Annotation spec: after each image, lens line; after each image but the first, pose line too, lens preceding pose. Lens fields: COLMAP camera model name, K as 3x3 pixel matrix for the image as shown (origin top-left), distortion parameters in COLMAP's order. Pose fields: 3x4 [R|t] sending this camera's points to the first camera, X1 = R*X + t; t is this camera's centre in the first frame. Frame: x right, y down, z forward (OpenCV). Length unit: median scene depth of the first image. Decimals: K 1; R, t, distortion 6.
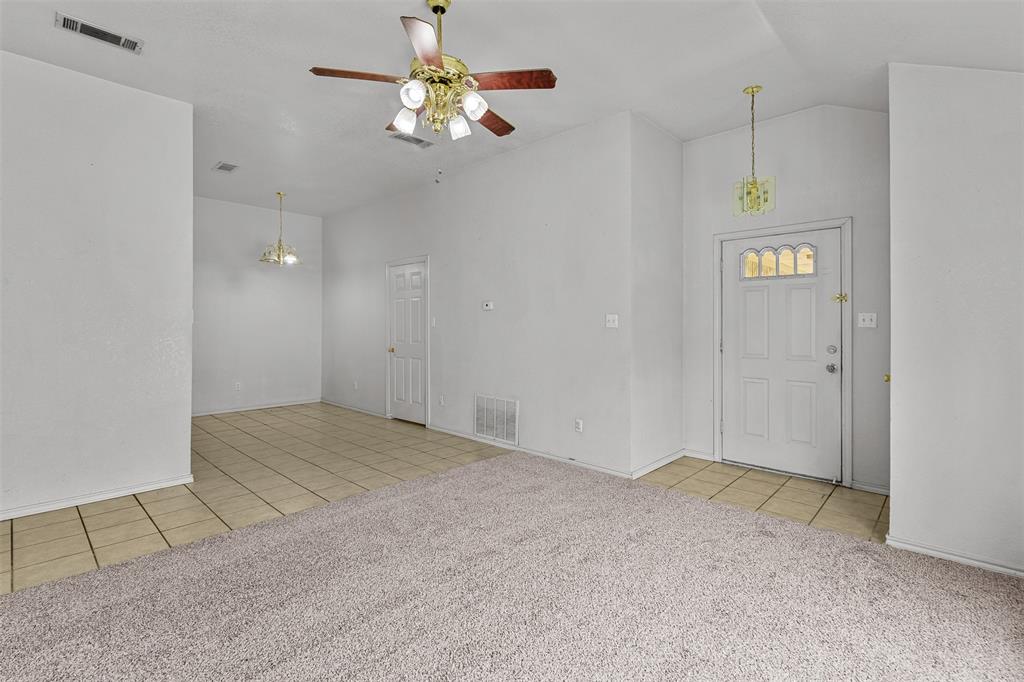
lens RADIAL K [[471.7, 0, 504.8], [0, 471.7, 325.8], [0, 0, 1]] dist [0.001346, -0.000326]
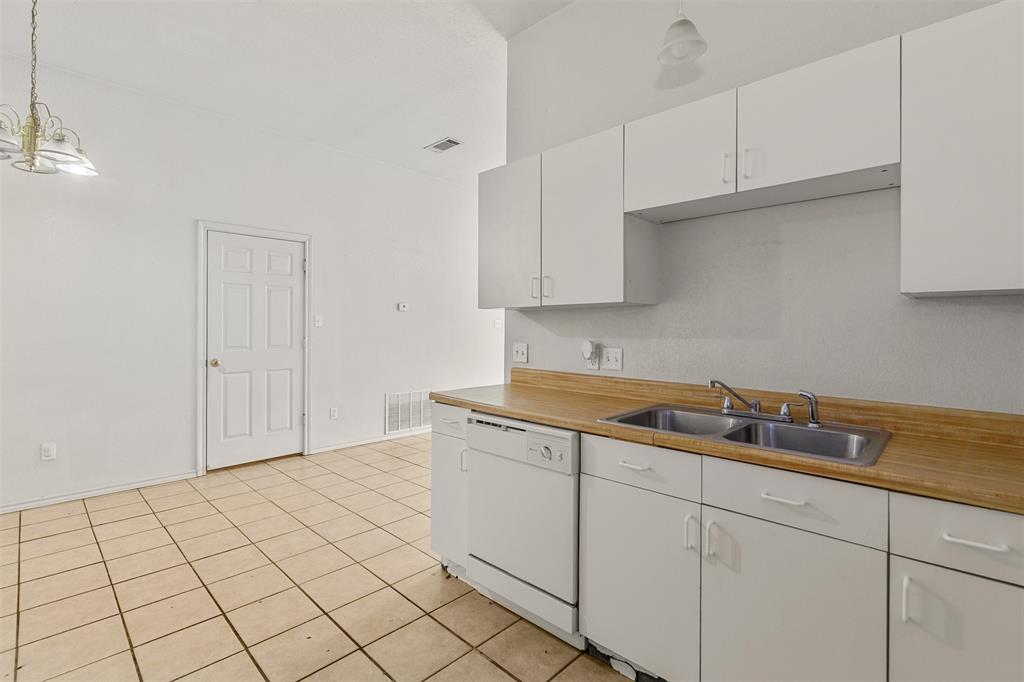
lens RADIAL K [[471.7, 0, 504.4], [0, 471.7, 329.1], [0, 0, 1]] dist [0.001346, -0.000326]
pose [[0.002775, -0.004336, 0.999987, -1.452435], [-0.006731, 0.999968, 0.004354, 0.000999], [-0.999973, -0.006743, 0.002746, 1.014541]]
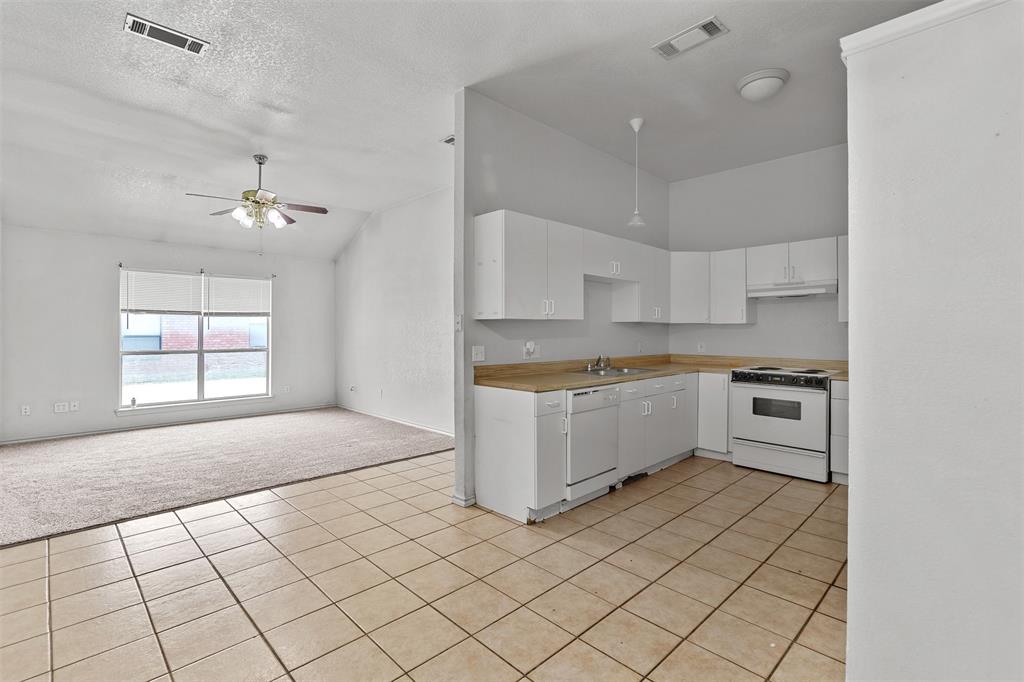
lens RADIAL K [[471.7, 0, 510.1], [0, 471.7, 330.6], [0, 0, 1]] dist [0.001346, -0.000326]
pose [[-0.999754, -0.001896, 0.022091, -0.795980], [-0.001931, 0.999997, -0.001554, -0.002397], [-0.022088, -0.001597, -0.999755, 1.908317]]
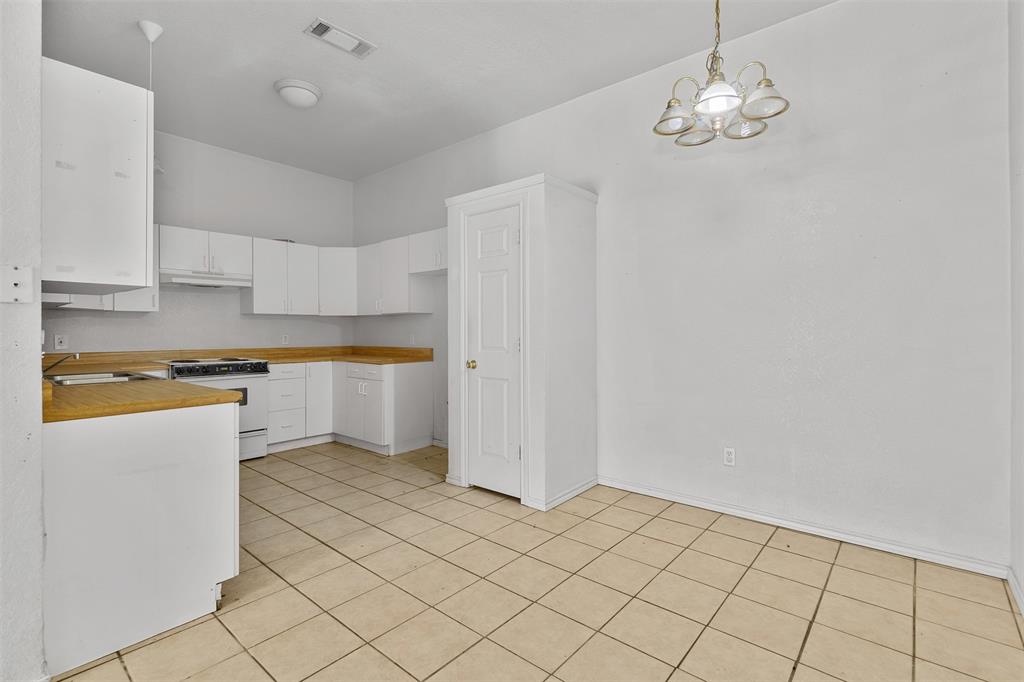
lens RADIAL K [[471.7, 0, 510.4], [0, 471.7, 330.1], [0, 0, 1]] dist [0.001346, -0.000326]
pose [[0.071301, -0.002348, -0.997452, -0.263327], [0.000902, 0.999997, -0.002289, 0.020328], [0.997454, -0.000736, 0.071303, 1.383911]]
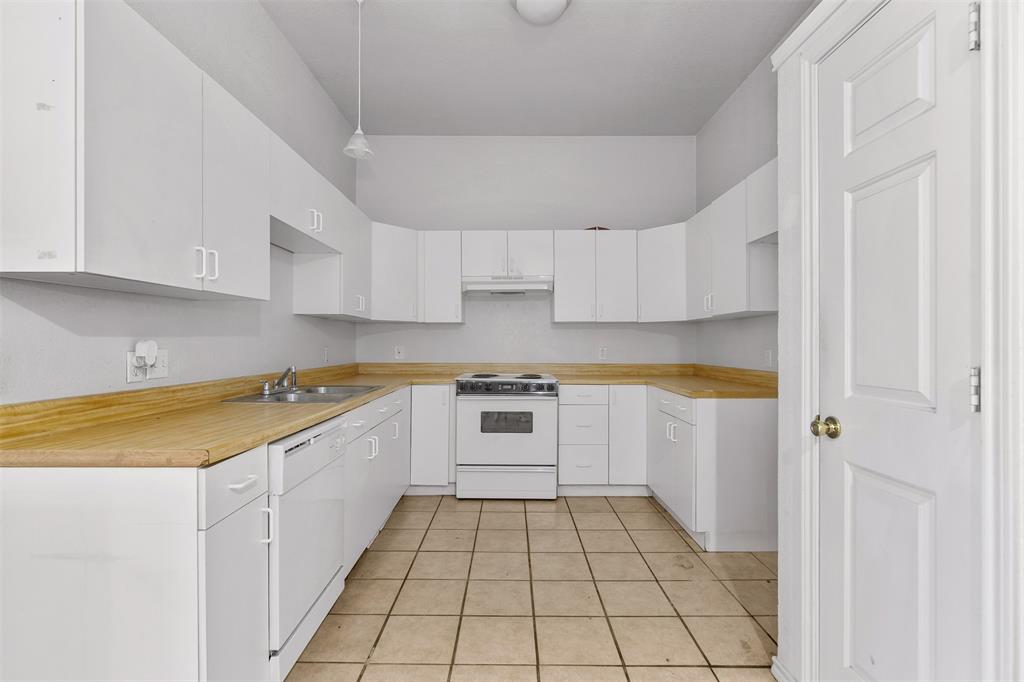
lens RADIAL K [[471.7, 0, 509.8], [0, 471.7, 344.3], [0, 0, 1]] dist [0.001346, -0.000326]
pose [[-0.717573, 0.000224, -0.696484, -0.752300], [-0.001771, 0.999996, 0.002146, 0.020349], [0.696481, 0.002774, -0.717570, 1.467297]]
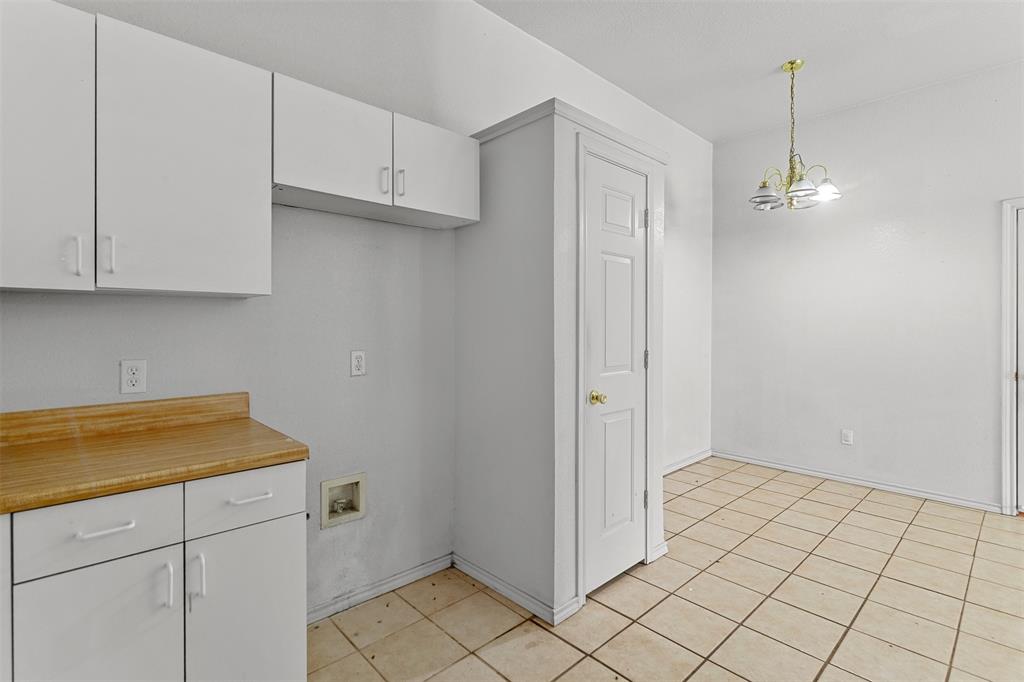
lens RADIAL K [[471.7, 0, 509.7], [0, 471.7, 333.5], [0, 0, 1]] dist [0.001346, -0.000326]
pose [[0.998920, 0.000931, -0.046452, -1.264612], [-0.000466, 0.999950, 0.010006, 0.002162], [0.046459, -0.009974, 0.998870, 0.801755]]
